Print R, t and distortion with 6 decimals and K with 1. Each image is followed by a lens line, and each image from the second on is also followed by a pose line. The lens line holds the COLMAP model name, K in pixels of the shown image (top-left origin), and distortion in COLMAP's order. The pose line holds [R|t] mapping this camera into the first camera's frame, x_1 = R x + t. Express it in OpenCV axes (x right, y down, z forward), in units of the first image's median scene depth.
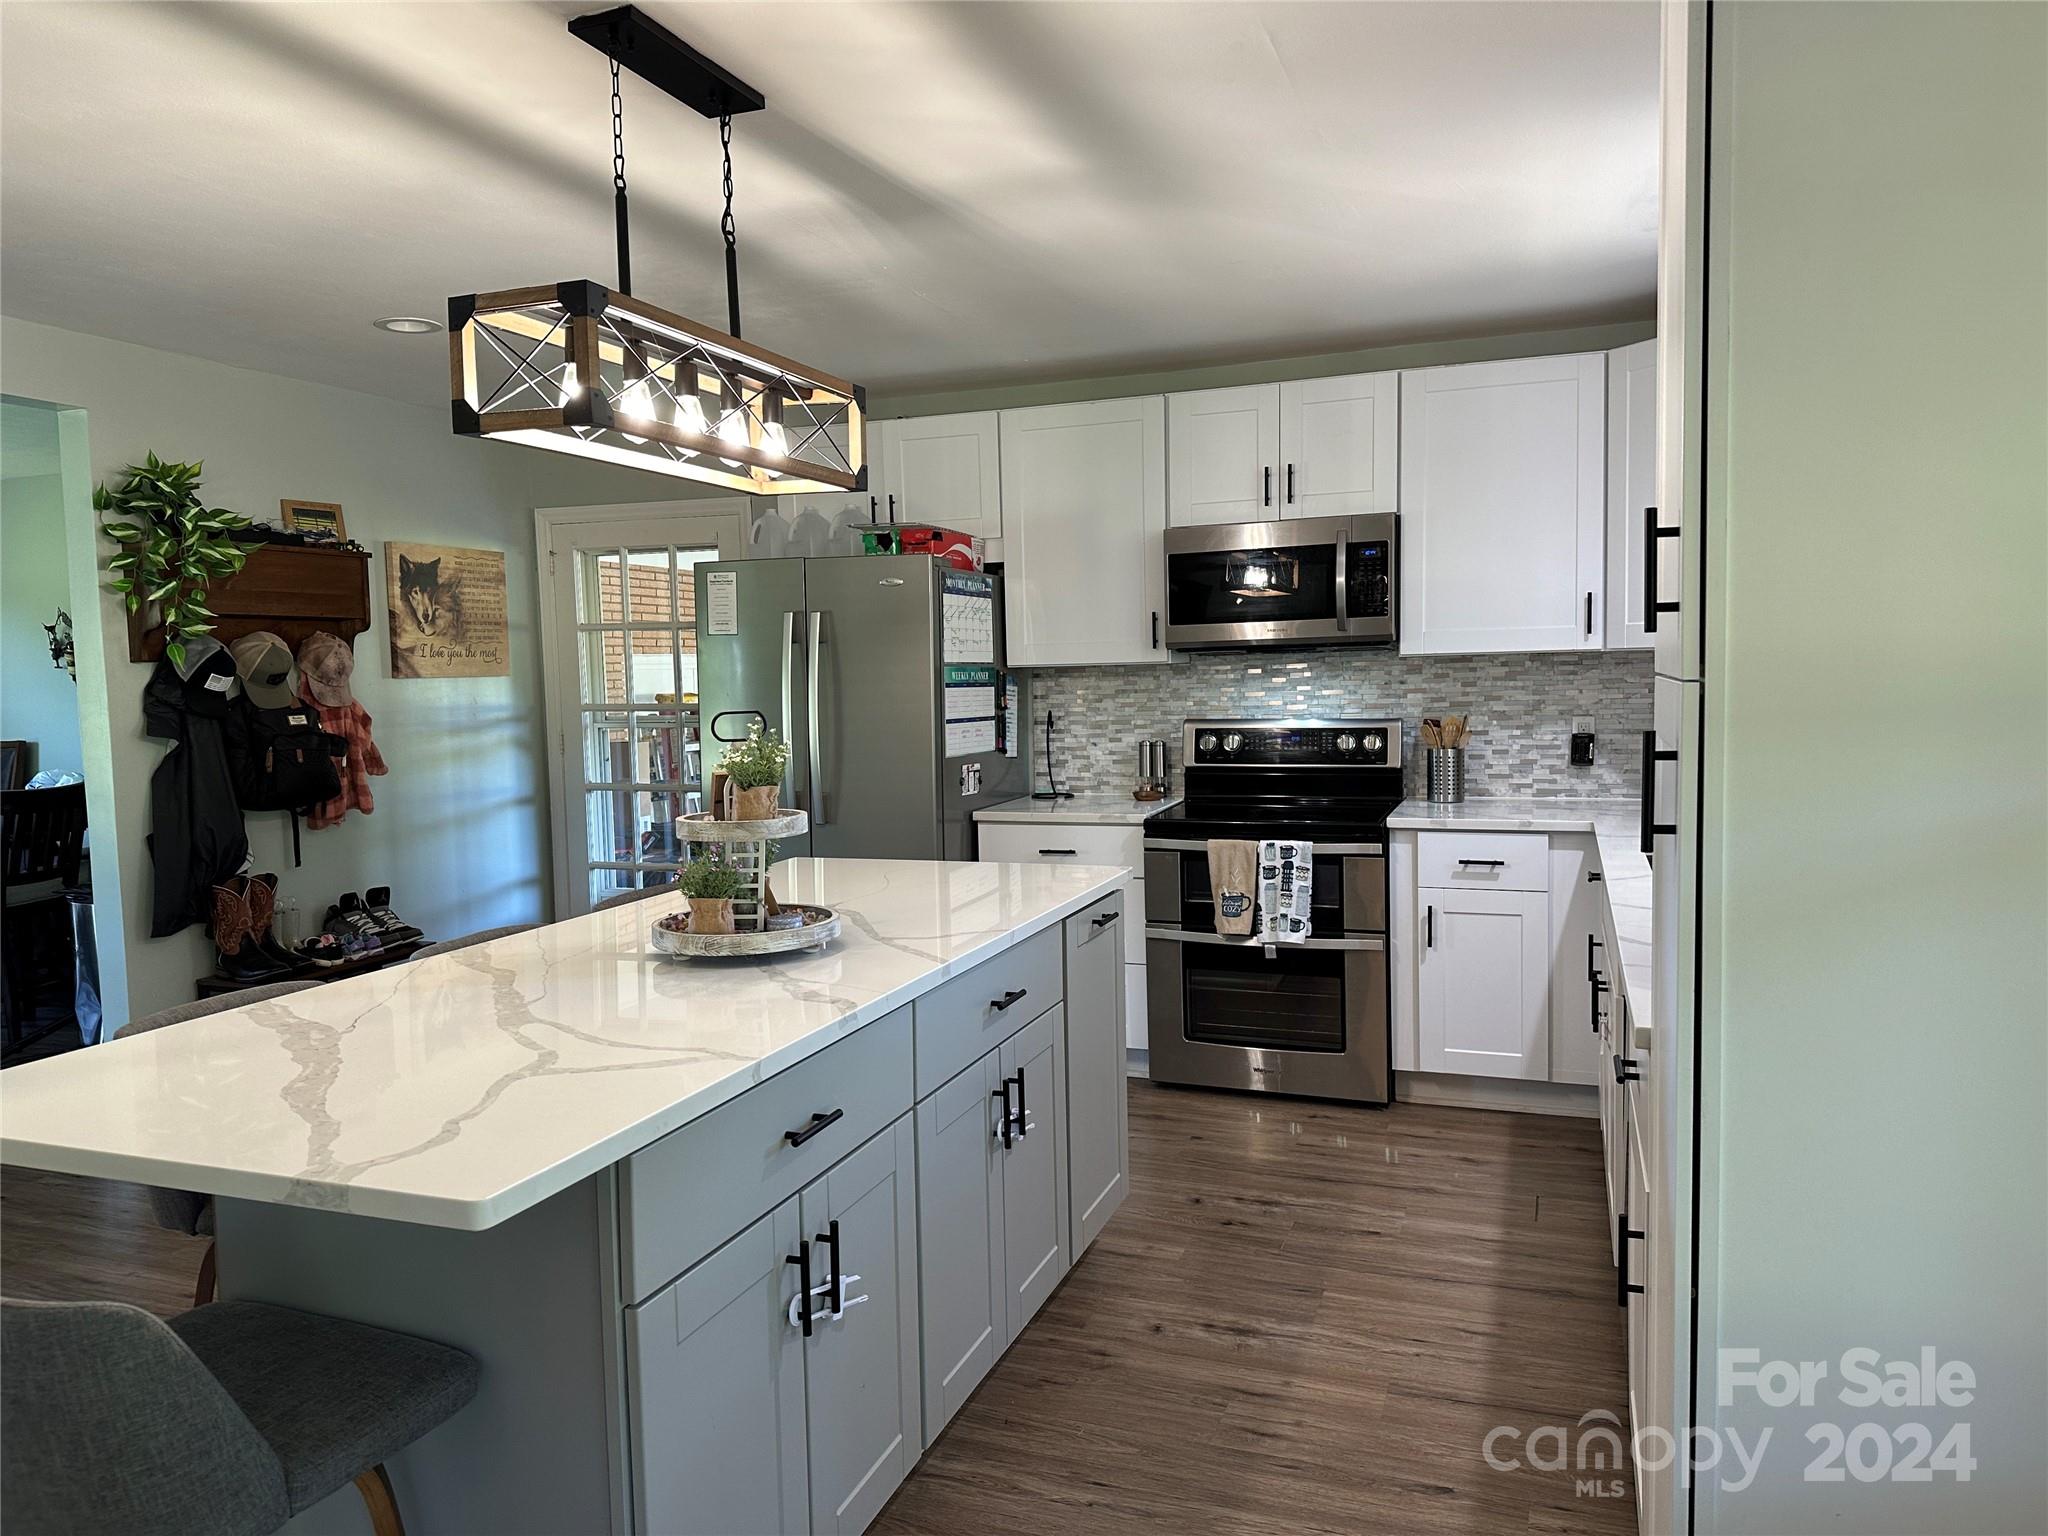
lens RADIAL K [[1432.2, 0, 1024.0], [0, 1432.2, 768.0], [0, 0, 1]] dist [0.108270, -0.047852]
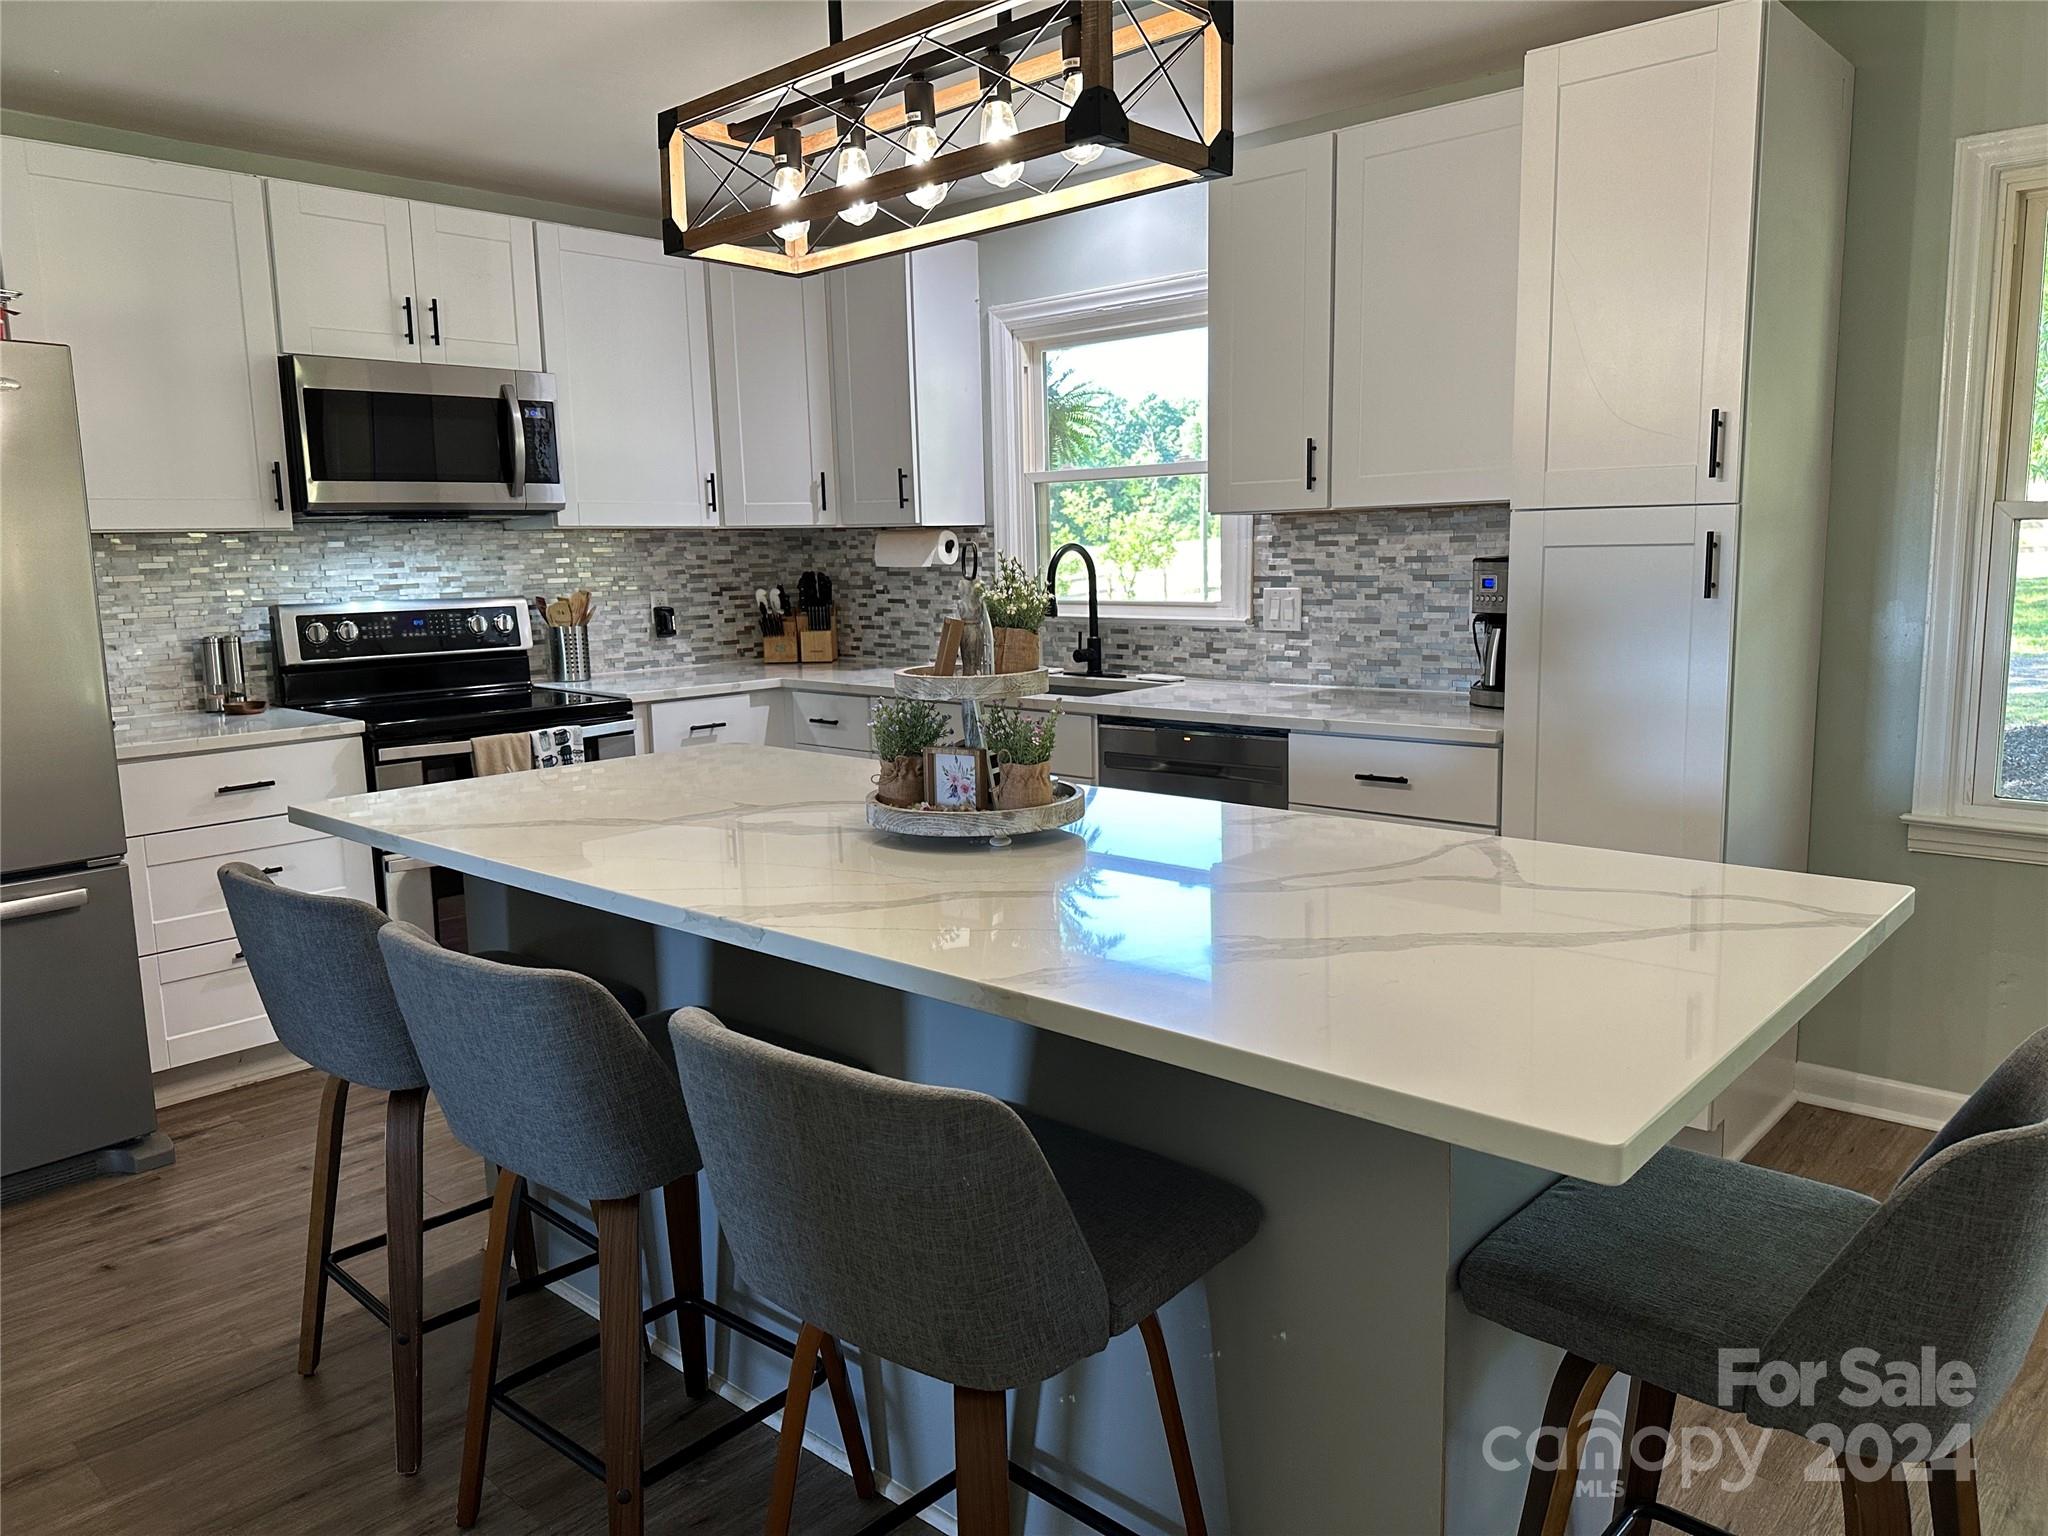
lens RADIAL K [[1417.0, 0, 1053.6], [0, 1417.0, 762.7], [0, 0, 1]] dist [0.107363, -0.143489]
pose [[0.361902, -0.126281, 0.923623, -0.496566], [0.079646, 0.991348, 0.104334, 0.003093], [-0.928808, 0.035804, 0.368828, 0.340046]]
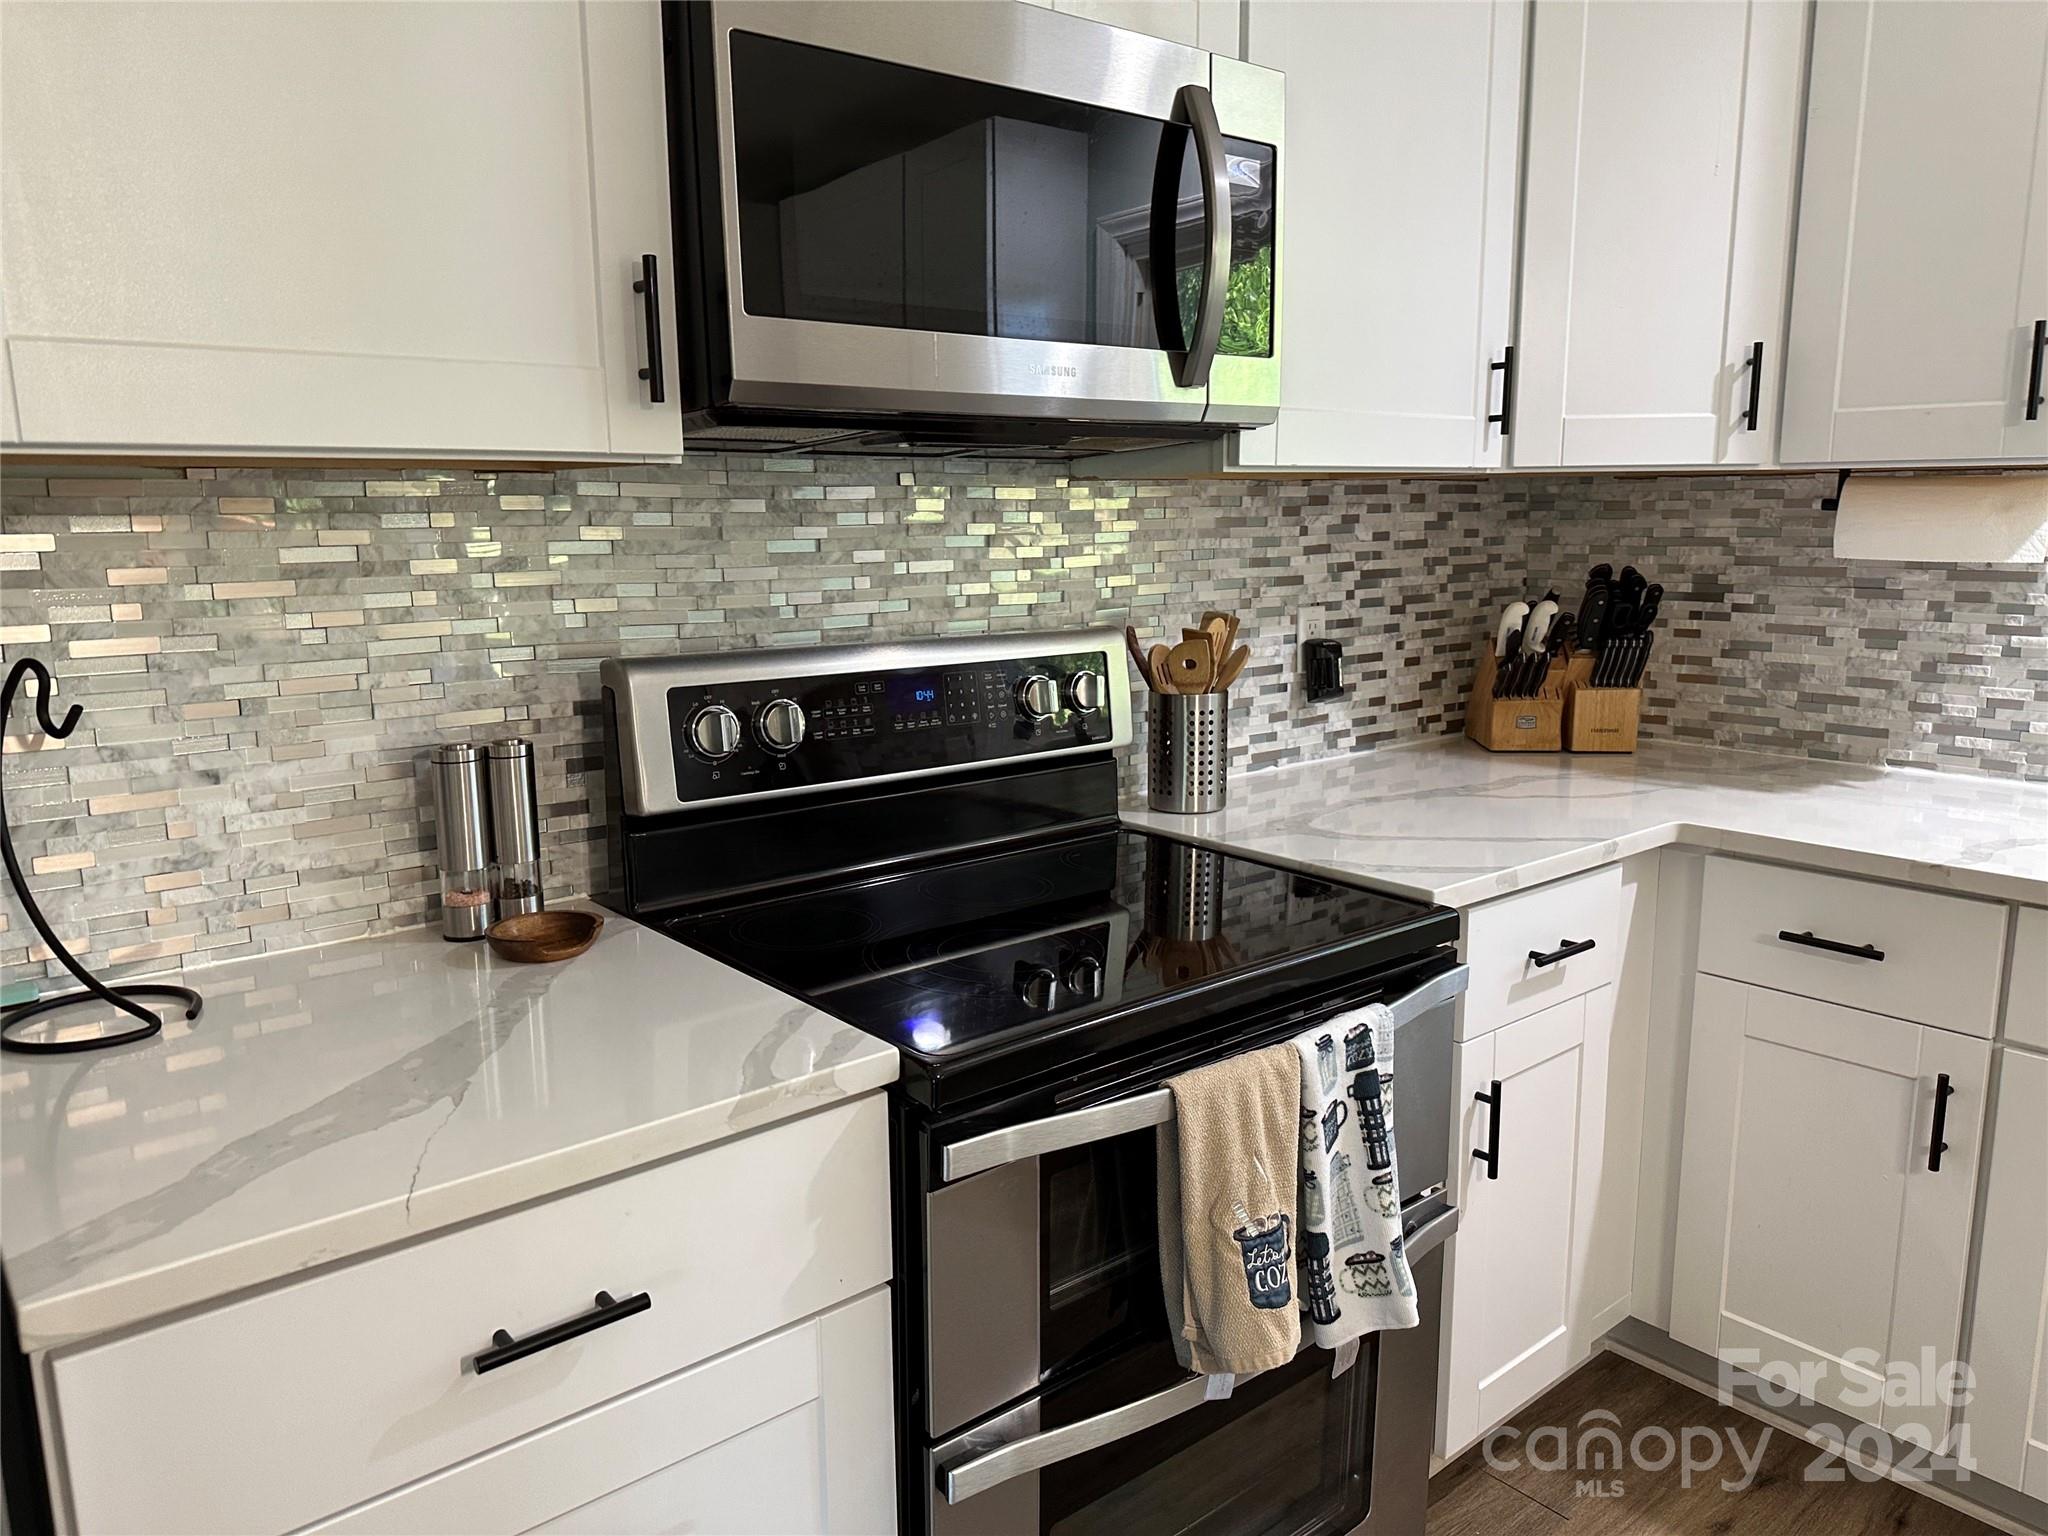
lens RADIAL K [[1460.2, 0, 1081.5], [0, 1460.2, 783.5], [0, 0, 1]] dist [0.222465, -0.425943]
pose [[0.477383, -0.141016, 0.867306, -0.122209], [0.060470, 0.989971, 0.127676, -0.044914], [-0.876612, -0.008504, 0.481123, 0.809255]]
